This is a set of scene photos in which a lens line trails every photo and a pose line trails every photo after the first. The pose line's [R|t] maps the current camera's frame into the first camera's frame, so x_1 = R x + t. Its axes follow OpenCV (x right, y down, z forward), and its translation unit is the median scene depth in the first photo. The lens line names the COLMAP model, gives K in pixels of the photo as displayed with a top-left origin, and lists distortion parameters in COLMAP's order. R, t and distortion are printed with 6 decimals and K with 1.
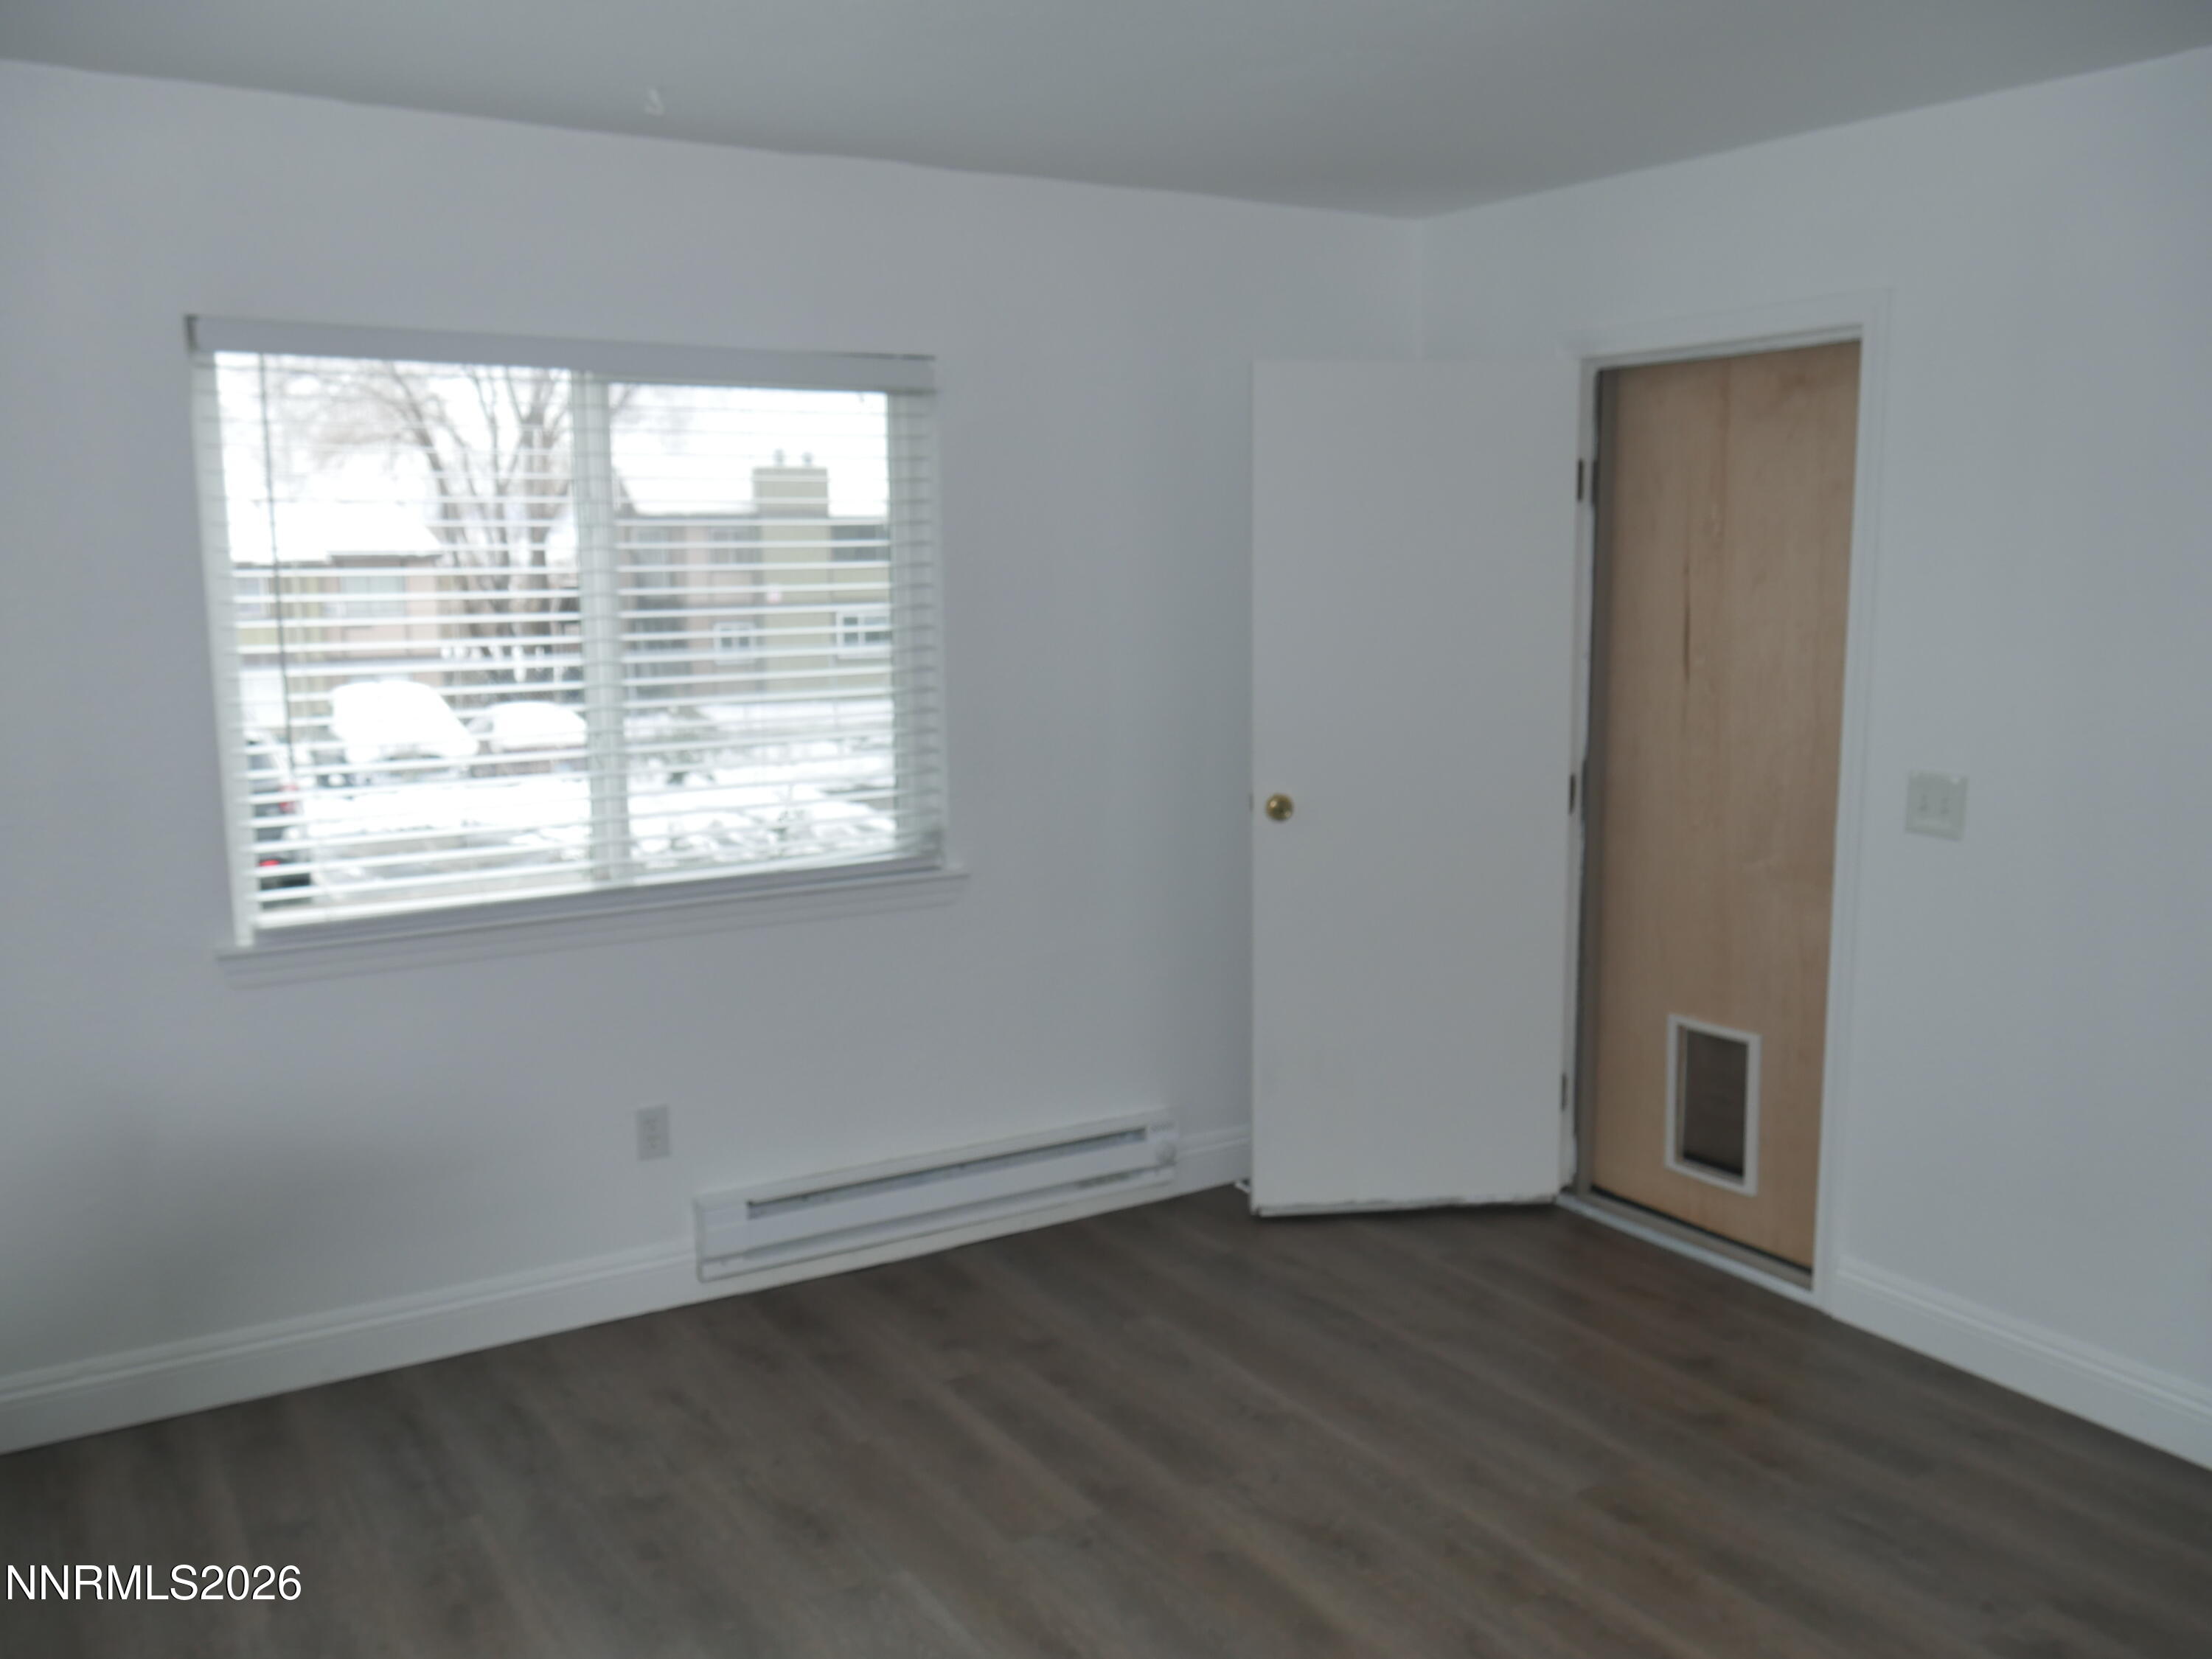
lens RADIAL K [[1827.2, 0, 1099.0], [0, 1827.2, 835.7], [0, 0, 1]] dist [-0.031517, 0.015124]
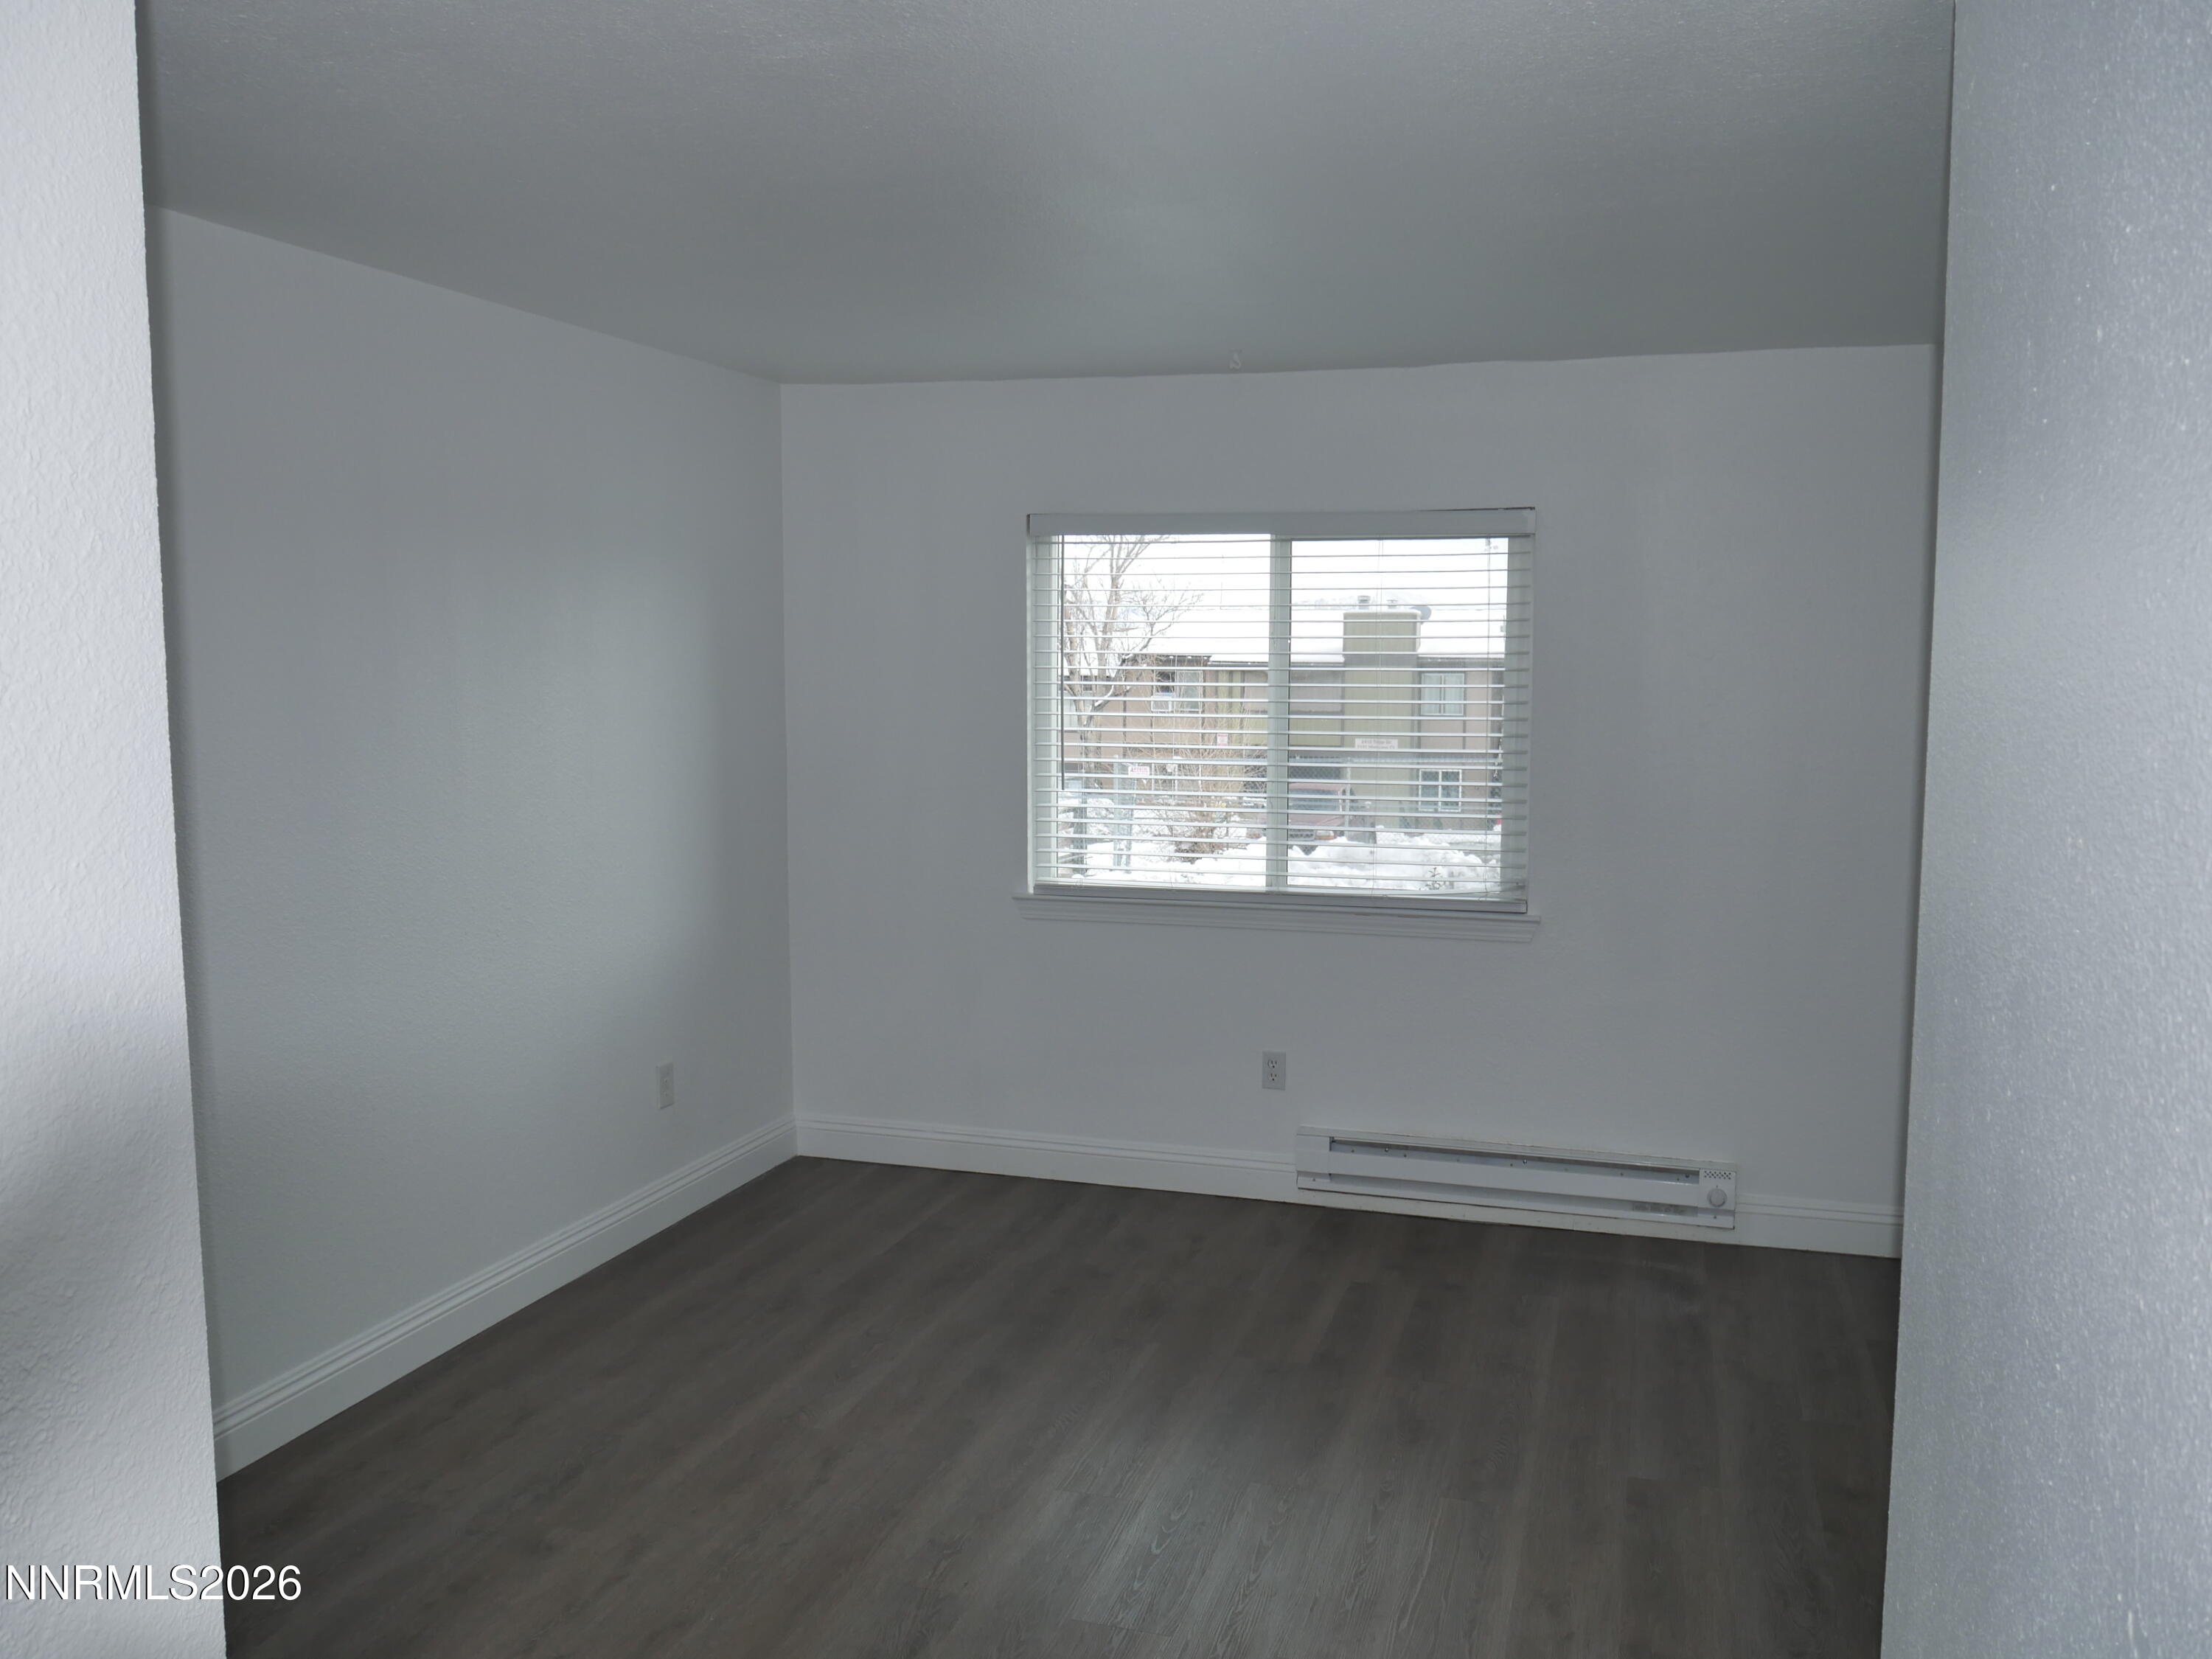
lens RADIAL K [[1827.2, 0, 1099.0], [0, 1827.2, 835.7], [0, 0, 1]] dist [-0.031517, 0.015124]
pose [[0.658207, 0.085433, -0.747974, 0.686024], [-0.123692, 0.992310, 0.004494, -0.005127], [0.742606, 0.089560, 0.663713, -0.041734]]
